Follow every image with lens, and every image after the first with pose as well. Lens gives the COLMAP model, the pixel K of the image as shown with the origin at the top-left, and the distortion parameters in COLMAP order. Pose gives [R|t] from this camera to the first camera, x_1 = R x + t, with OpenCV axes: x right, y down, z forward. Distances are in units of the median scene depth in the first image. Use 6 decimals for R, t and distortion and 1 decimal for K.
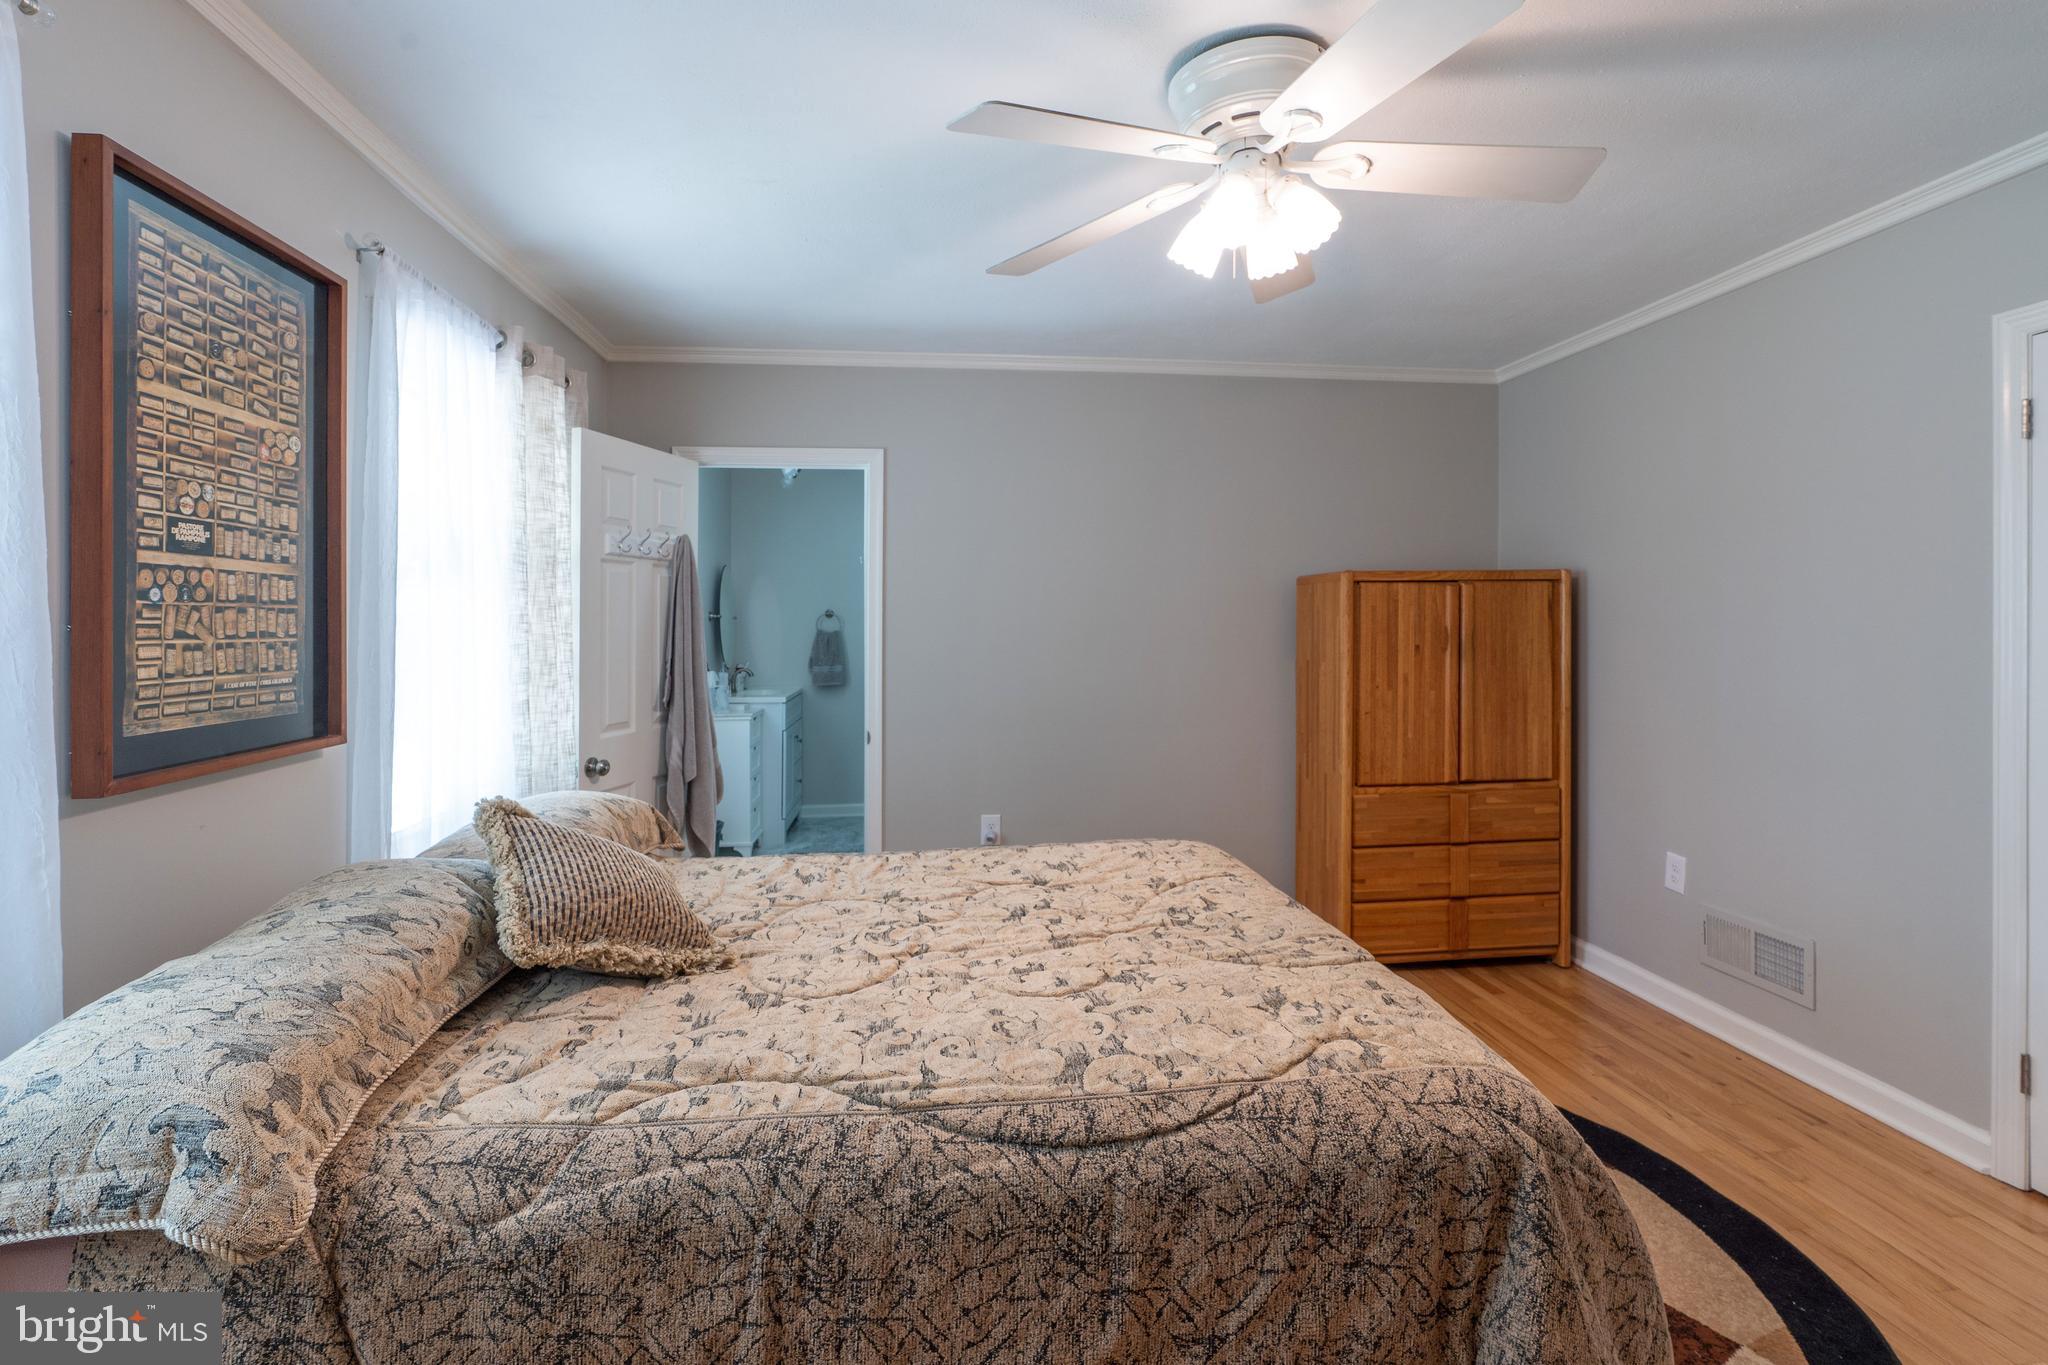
lens RADIAL K [[970.0, 0, 1005.8], [0, 970.0, 620.0], [0, 0, 1]] dist [-0.014595, 0.006508]
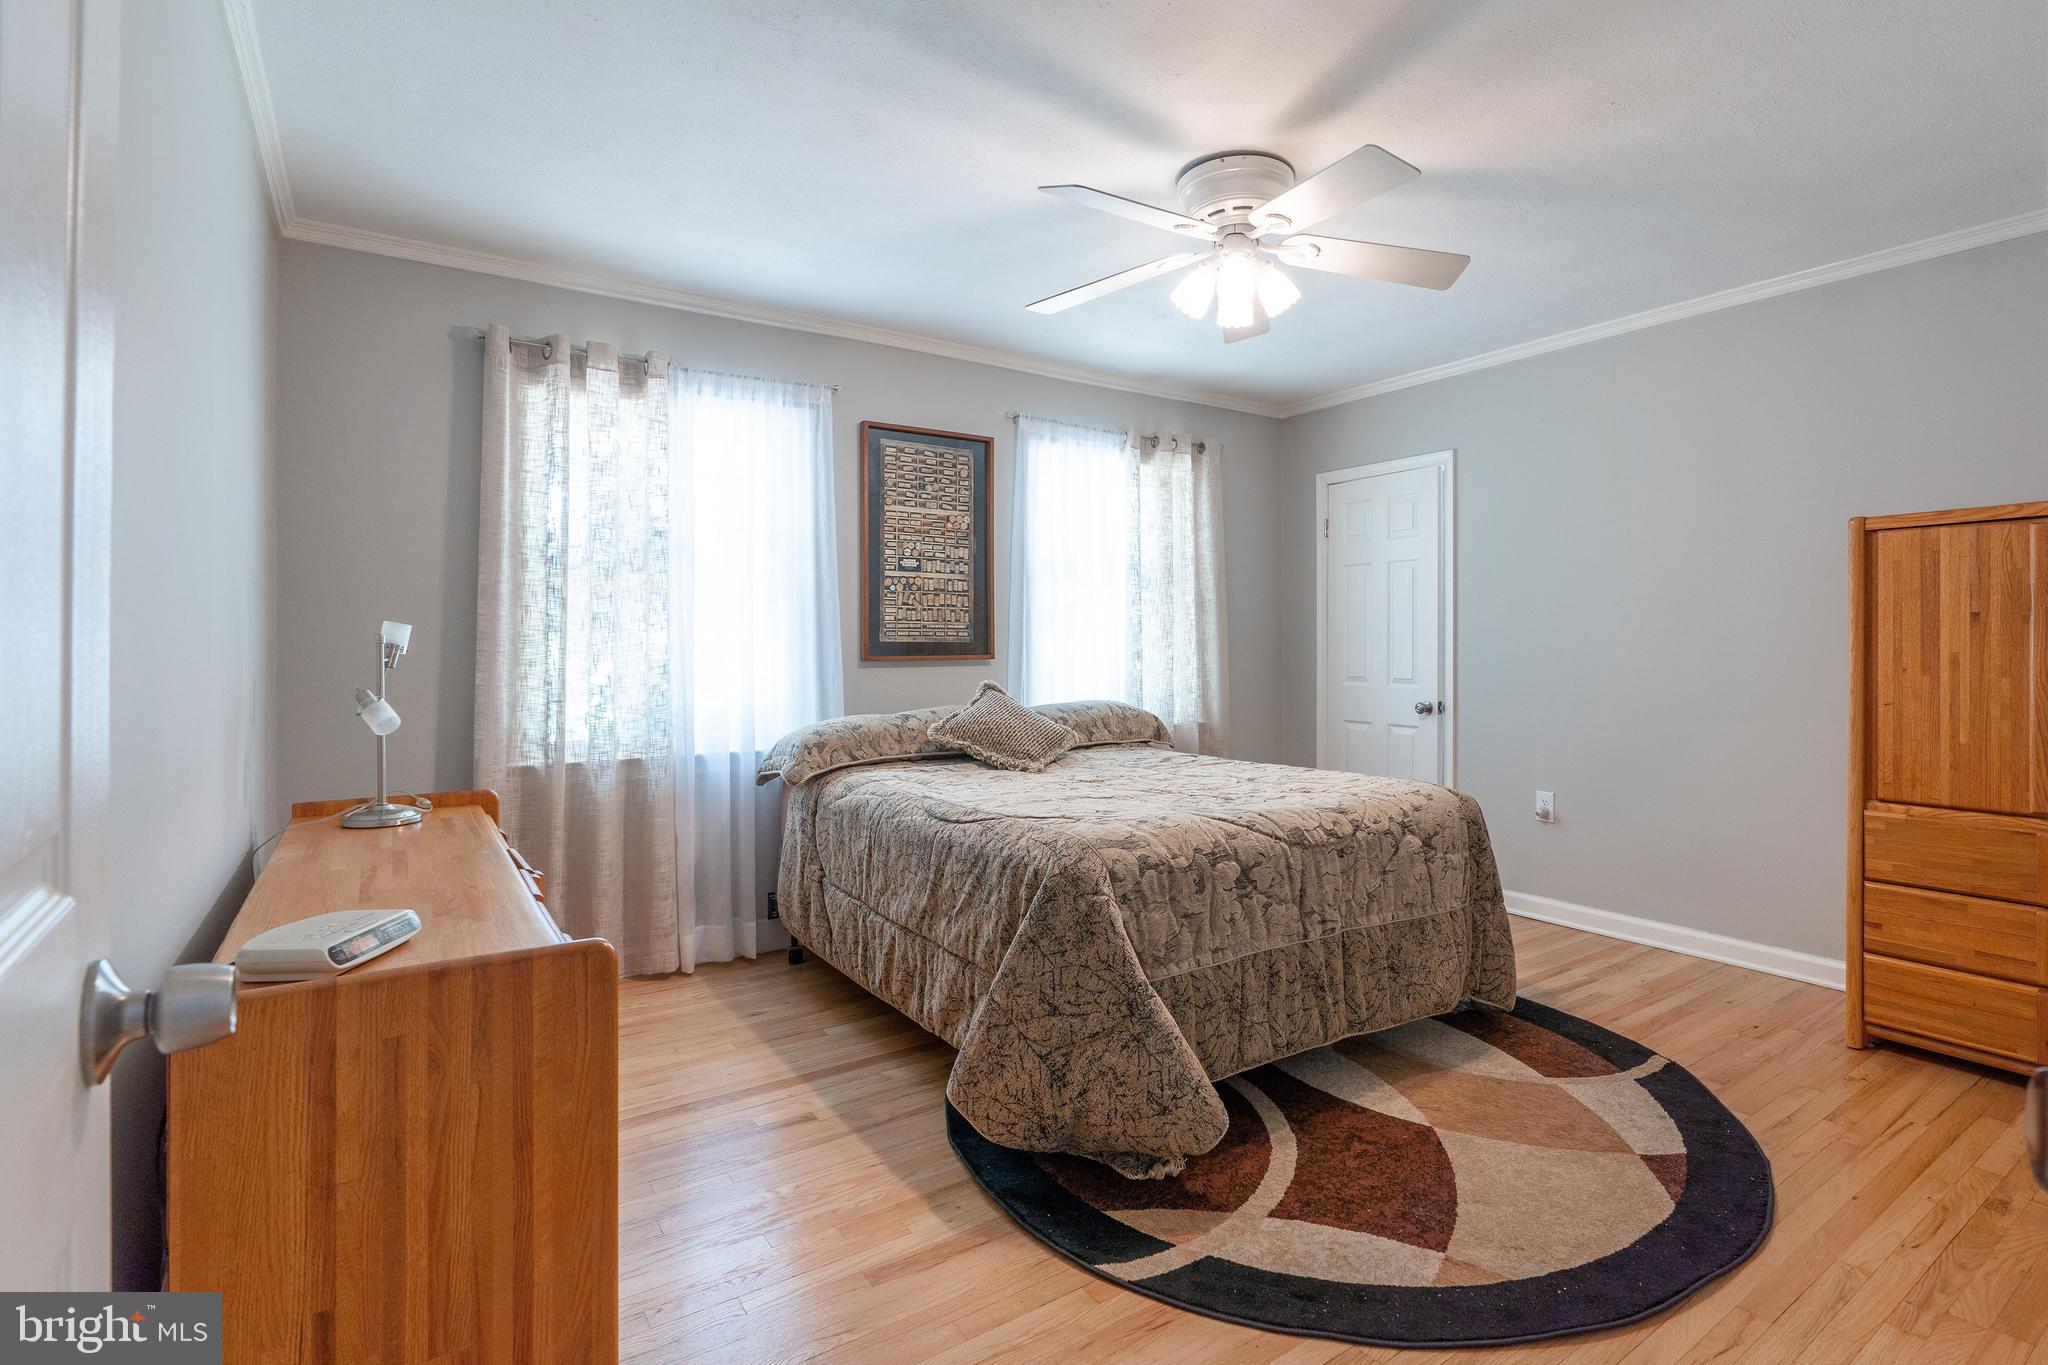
lens RADIAL K [[970.0, 0, 1018.6], [0, 970.0, 631.5], [0, 0, 1]] dist [-0.014595, 0.006508]
pose [[0.452944, 0.000081, -0.891539, 1.321271], [-0.003666, 0.999992, -0.001772, 0.078303], [0.891532, 0.004071, 0.452940, 0.105717]]
